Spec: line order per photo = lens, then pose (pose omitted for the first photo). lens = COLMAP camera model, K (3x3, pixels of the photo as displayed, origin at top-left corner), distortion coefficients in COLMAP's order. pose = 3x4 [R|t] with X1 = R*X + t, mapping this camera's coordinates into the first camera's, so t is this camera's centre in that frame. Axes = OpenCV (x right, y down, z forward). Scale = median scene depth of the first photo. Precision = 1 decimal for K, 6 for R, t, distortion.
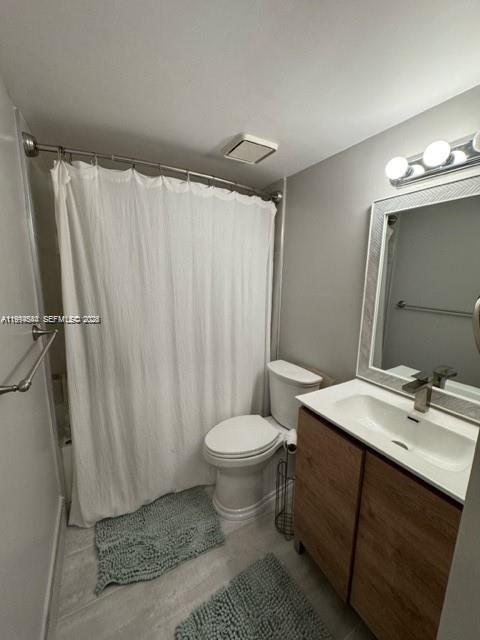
lens RADIAL K [[254.4, 0, 239.4], [0, 254.4, 320.3], [0, 0, 1]] dist [-0.003246, 0.001266]
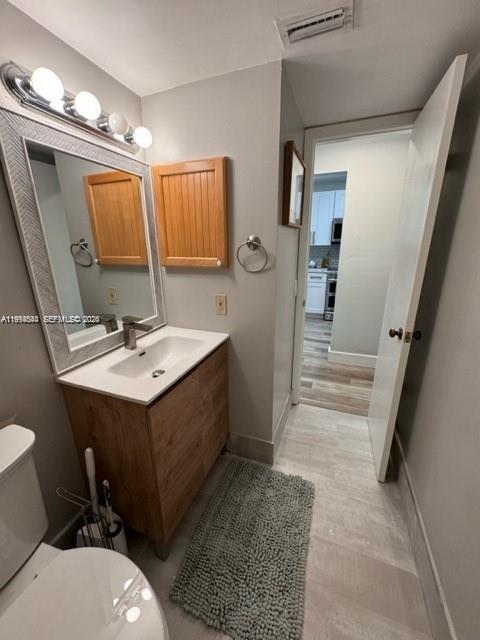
lens RADIAL K [[254.4, 0, 240.2], [0, 254.4, 319.5], [0, 0, 1]] dist [-0.003246, 0.001266]
pose [[-0.628219, -0.228826, 0.743626, -0.412073], [0.137733, 0.907969, 0.395754, -0.154229], [-0.765748, 0.351042, -0.538887, 1.042385]]
